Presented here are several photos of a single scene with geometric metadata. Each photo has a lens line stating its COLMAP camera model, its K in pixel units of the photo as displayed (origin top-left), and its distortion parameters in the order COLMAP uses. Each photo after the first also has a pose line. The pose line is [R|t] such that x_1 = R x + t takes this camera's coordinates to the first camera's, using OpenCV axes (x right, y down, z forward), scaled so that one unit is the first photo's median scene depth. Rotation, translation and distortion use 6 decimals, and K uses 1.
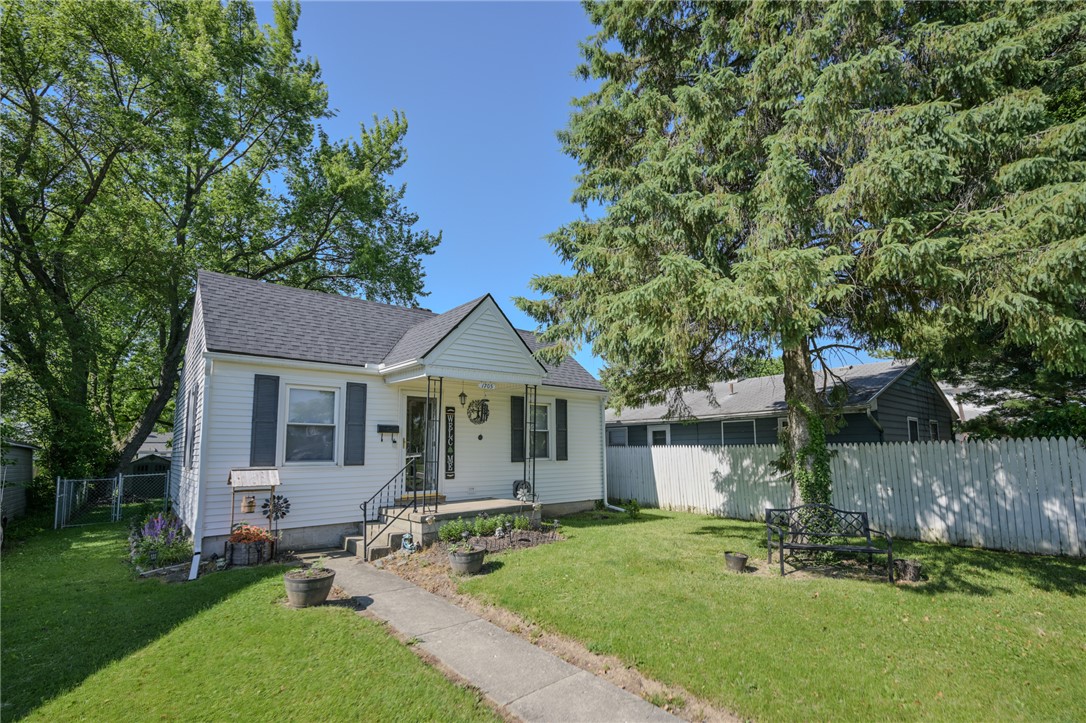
lens RADIAL K [[489.9, 0, 549.4], [0, 489.9, 392.0], [0, 0, 1]] dist [0.001907, 0.000268]
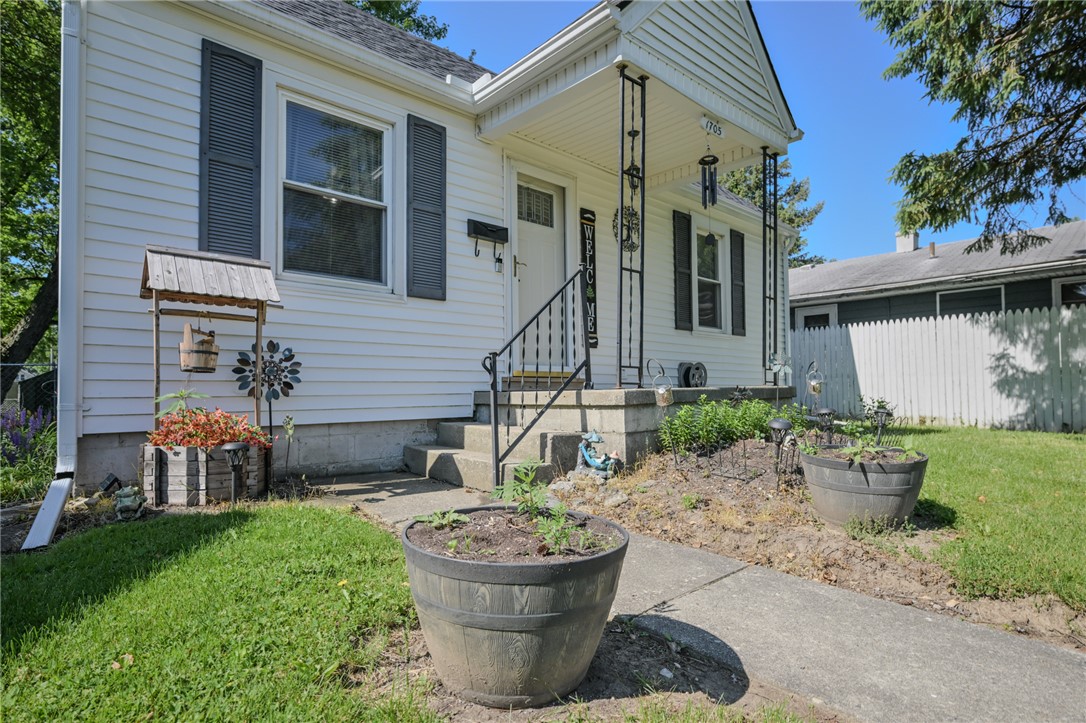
lens RADIAL K [[545.0, 0, 542.6], [0, 545.0, 368.2], [0, 0, 1]] dist [-0.001588, 0.000845]
pose [[0.999724, 0.001809, 0.023442, -0.298385], [-0.003557, 0.997199, 0.074709, 0.174817], [-0.023241, -0.074771, 0.996930, 0.477024]]
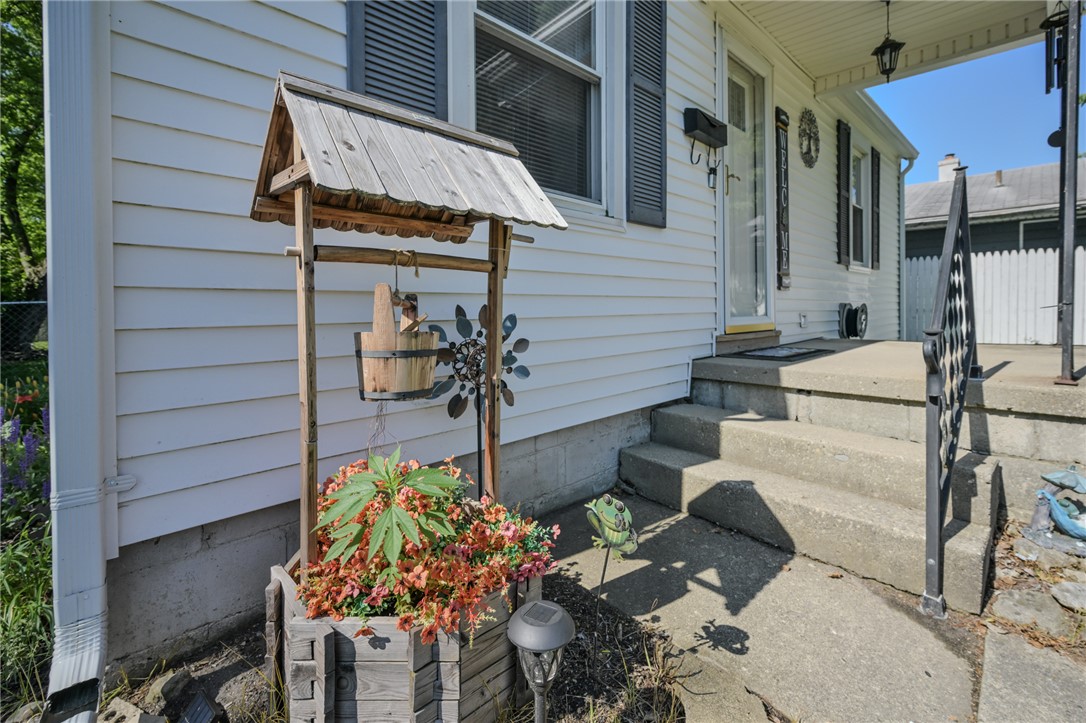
lens RADIAL K [[465.9, 0, 527.6], [0, 465.9, 303.9], [0, 0, 1]] dist [0.002434, -0.000135]
pose [[0.999186, 0.001654, 0.040297, -0.478356], [-0.006085, 0.993904, 0.110078, 0.165427], [-0.039869, -0.110234, 0.993106, 0.704293]]
